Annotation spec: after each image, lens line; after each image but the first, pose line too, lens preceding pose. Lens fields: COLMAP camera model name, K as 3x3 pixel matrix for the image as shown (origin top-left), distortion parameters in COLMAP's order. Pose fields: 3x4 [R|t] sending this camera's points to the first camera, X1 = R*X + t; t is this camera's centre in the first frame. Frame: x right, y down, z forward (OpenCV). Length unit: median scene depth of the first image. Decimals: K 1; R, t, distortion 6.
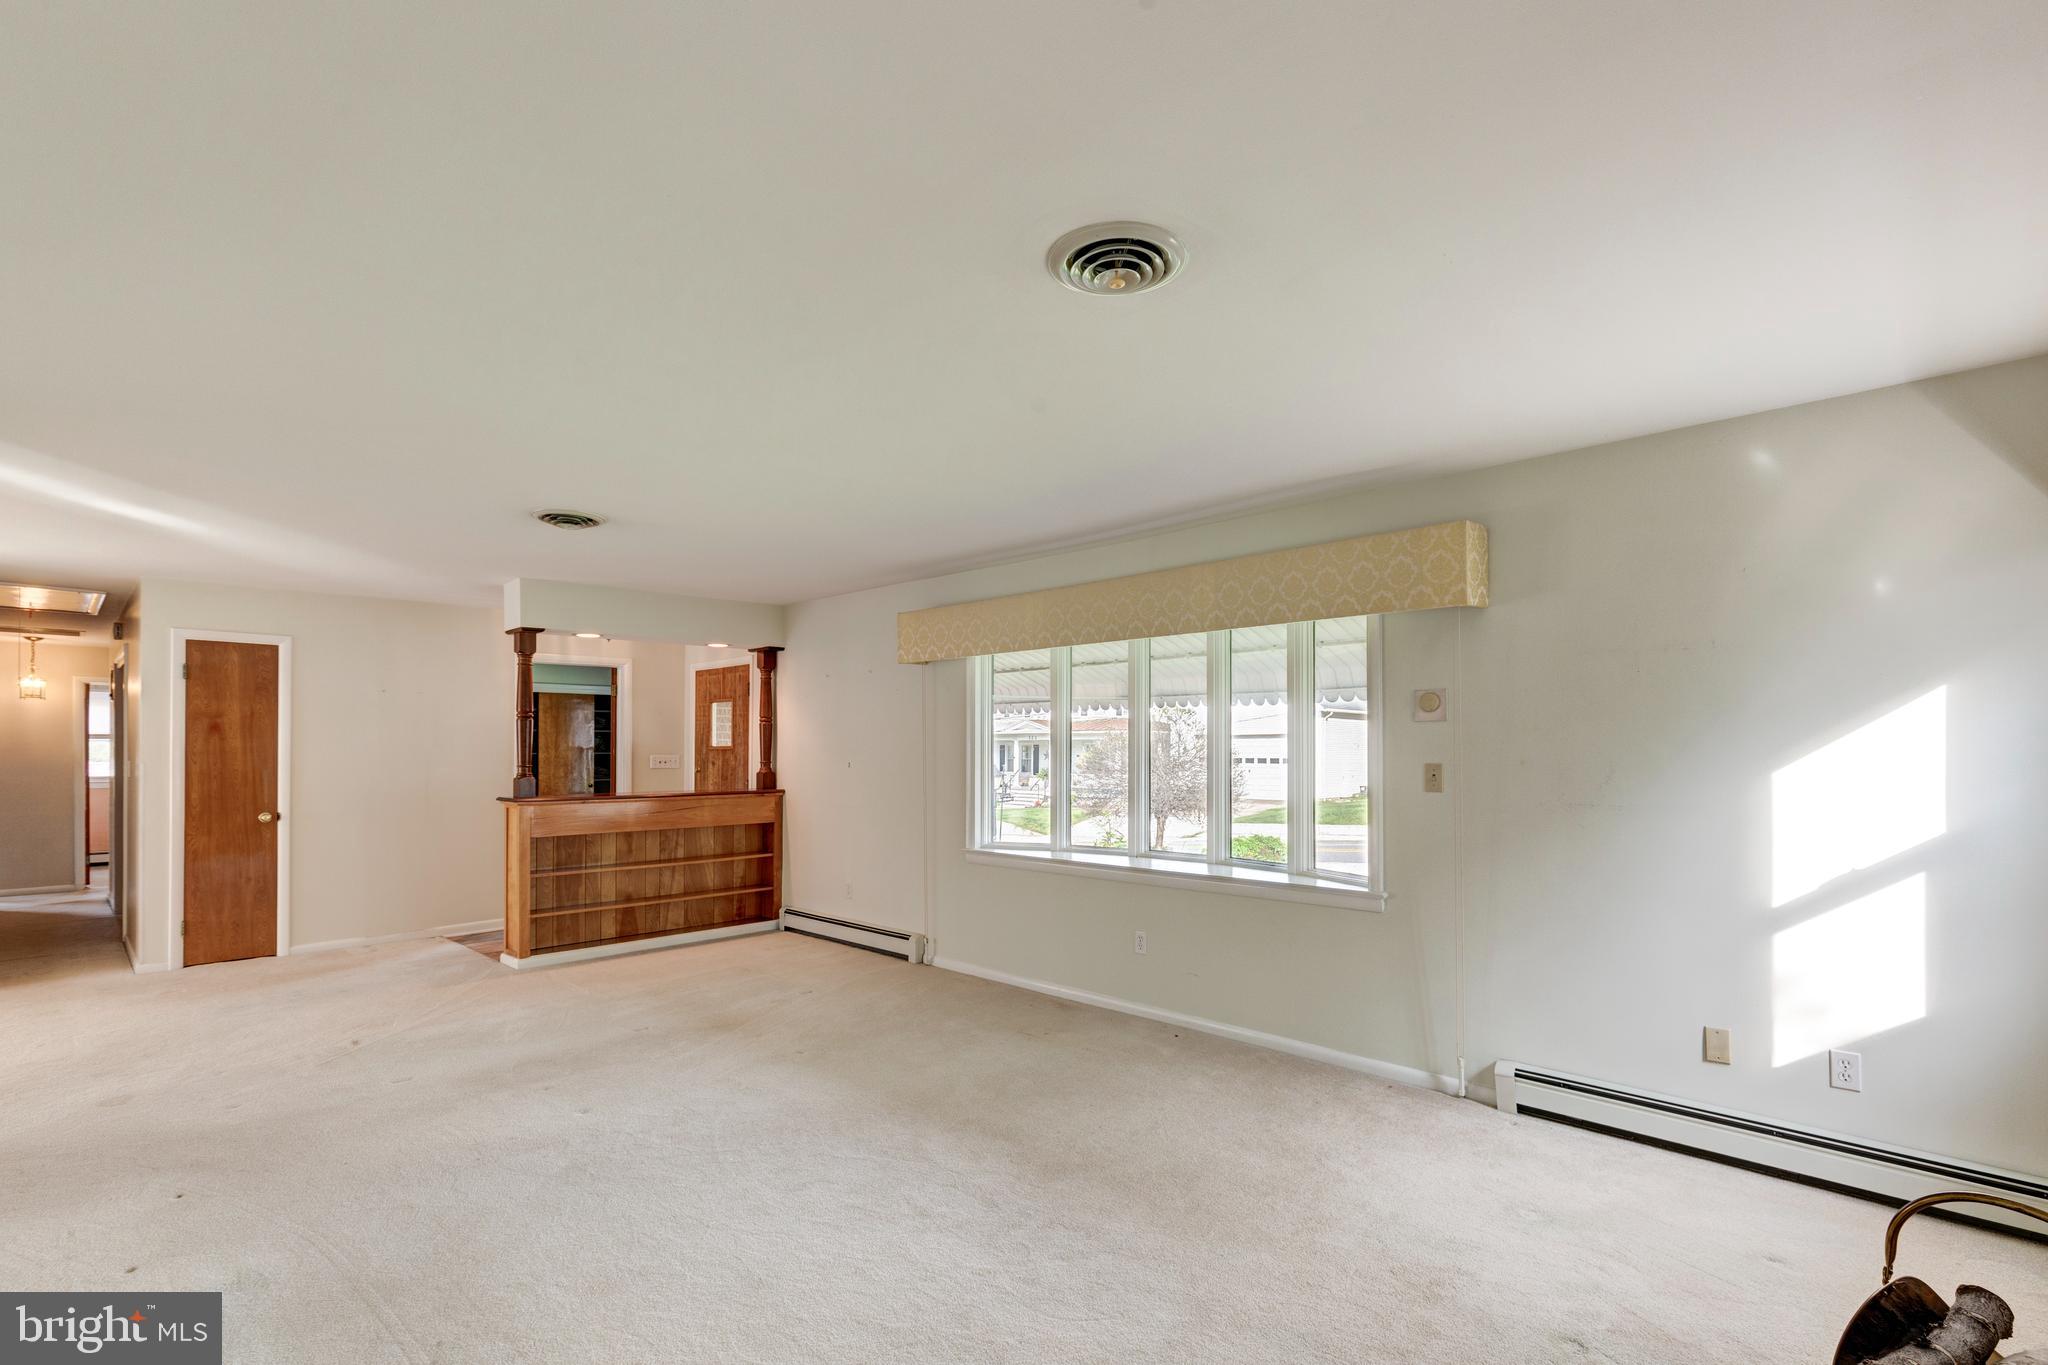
lens RADIAL K [[937.0, 0, 1028.8], [0, 937.0, 712.5], [0, 0, 1]] dist [0.000673, 0.000224]
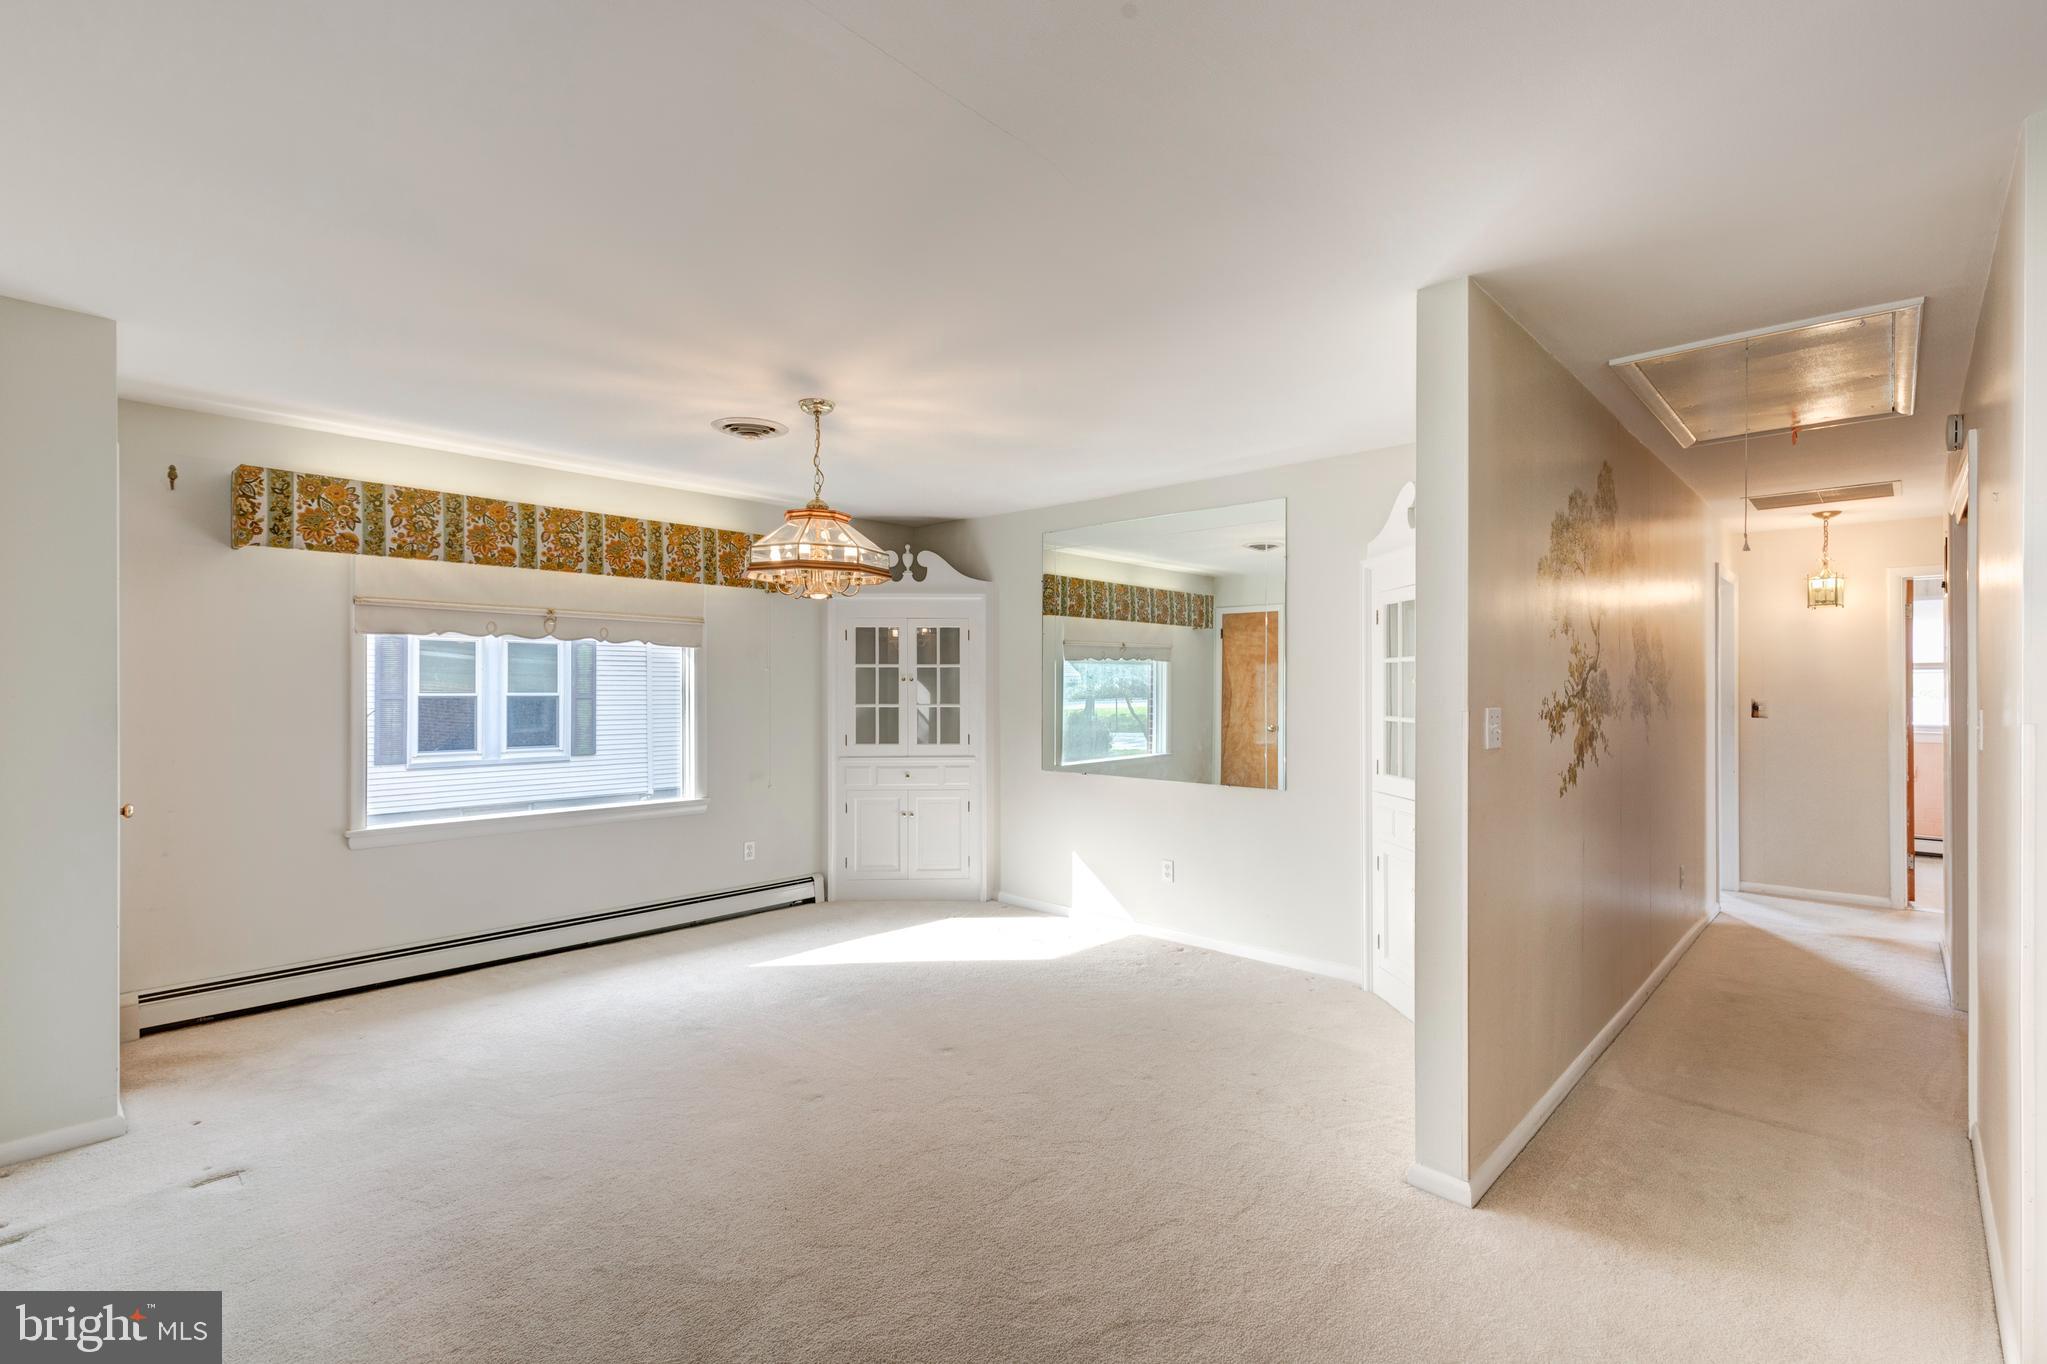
lens RADIAL K [[954.1, 0, 1018.8], [0, 954.1, 687.6], [0, 0, 1]] dist [0.000069, -0.000147]
pose [[0.025716, 0.020053, -0.999468, -0.345409], [0.023365, 0.999514, 0.020655, 0.012446], [0.999396, -0.023884, 0.025235, 0.352915]]
